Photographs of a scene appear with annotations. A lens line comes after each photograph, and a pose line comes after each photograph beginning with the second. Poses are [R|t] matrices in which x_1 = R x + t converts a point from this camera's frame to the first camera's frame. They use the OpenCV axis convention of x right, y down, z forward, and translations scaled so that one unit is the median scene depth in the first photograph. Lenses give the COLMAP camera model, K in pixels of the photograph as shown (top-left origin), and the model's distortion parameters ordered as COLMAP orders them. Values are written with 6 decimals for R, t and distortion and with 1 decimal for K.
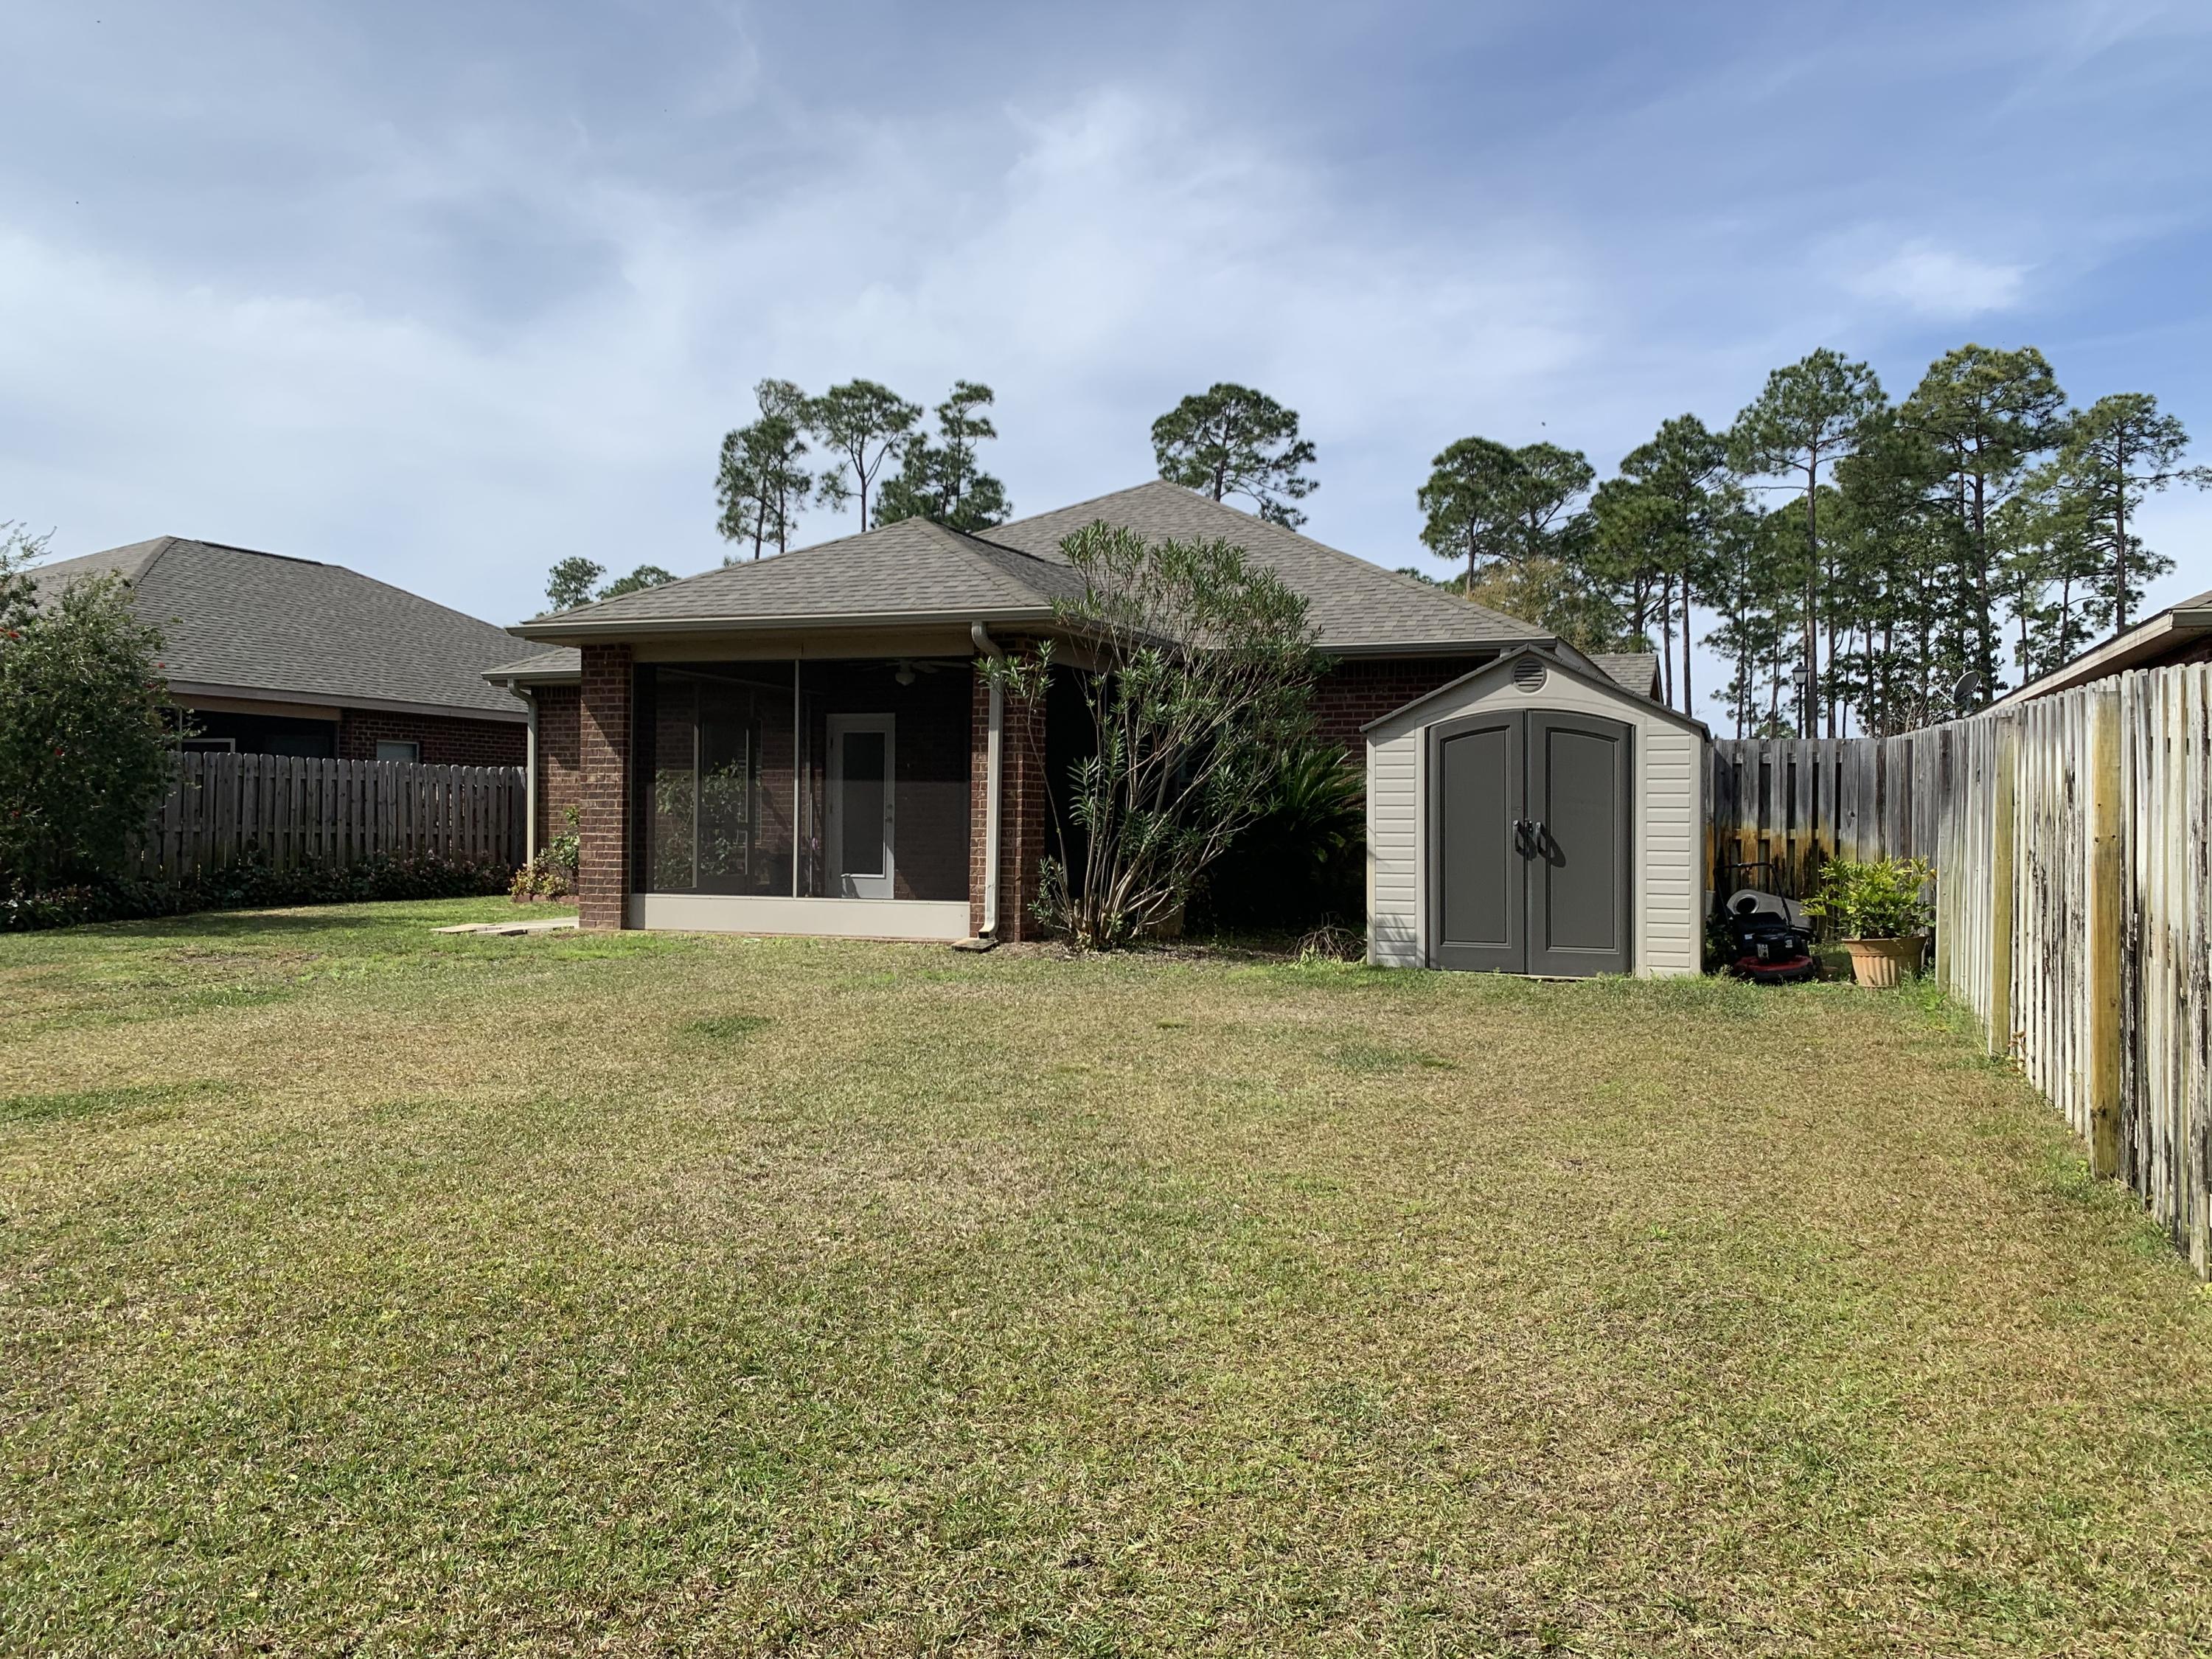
lens RADIAL K [[1664.3, 0, 1087.3], [0, 1664.3, 826.7], [0, 0, 1]] dist [0.100591, -0.242364]
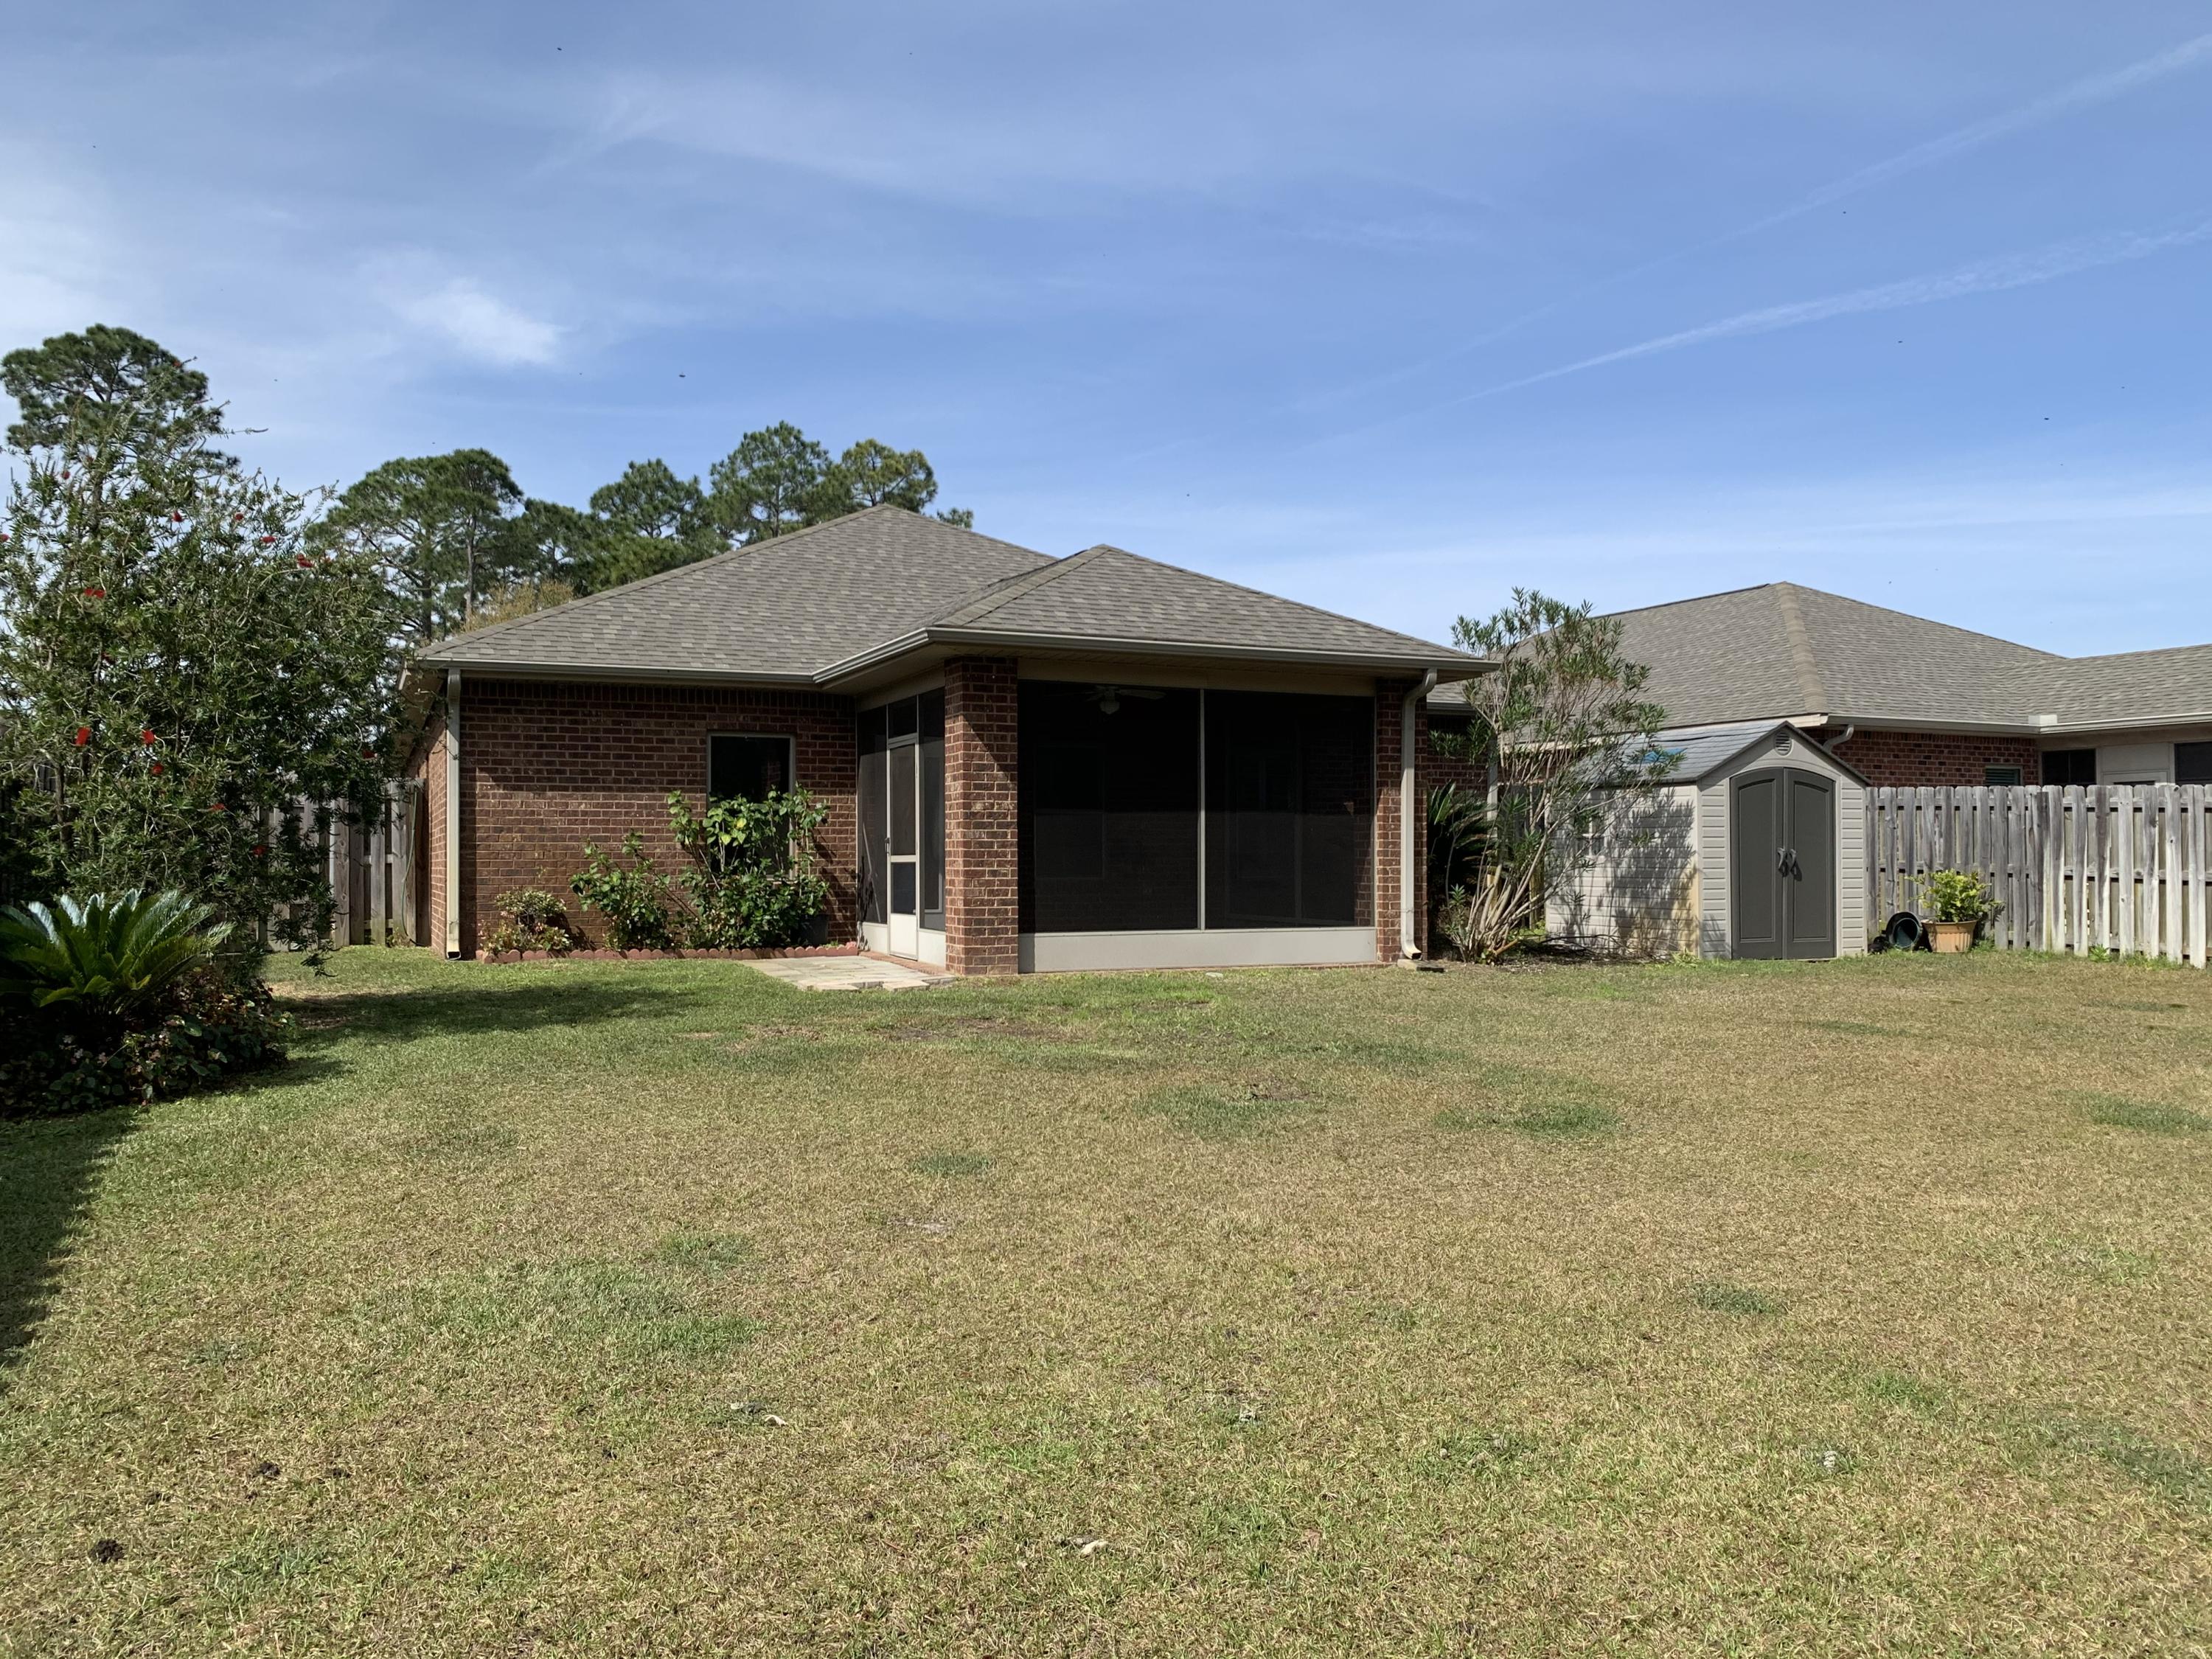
lens RADIAL K [[1693.9, 0, 1091.5], [0, 1693.9, 804.9], [0, 0, 1]] dist [0.115073, -0.203464]
pose [[0.689611, 0.013529, 0.724053, -0.909264], [0.007858, 0.999627, -0.026162, -0.005421], [-0.724137, 0.023731, 0.689248, 0.339760]]
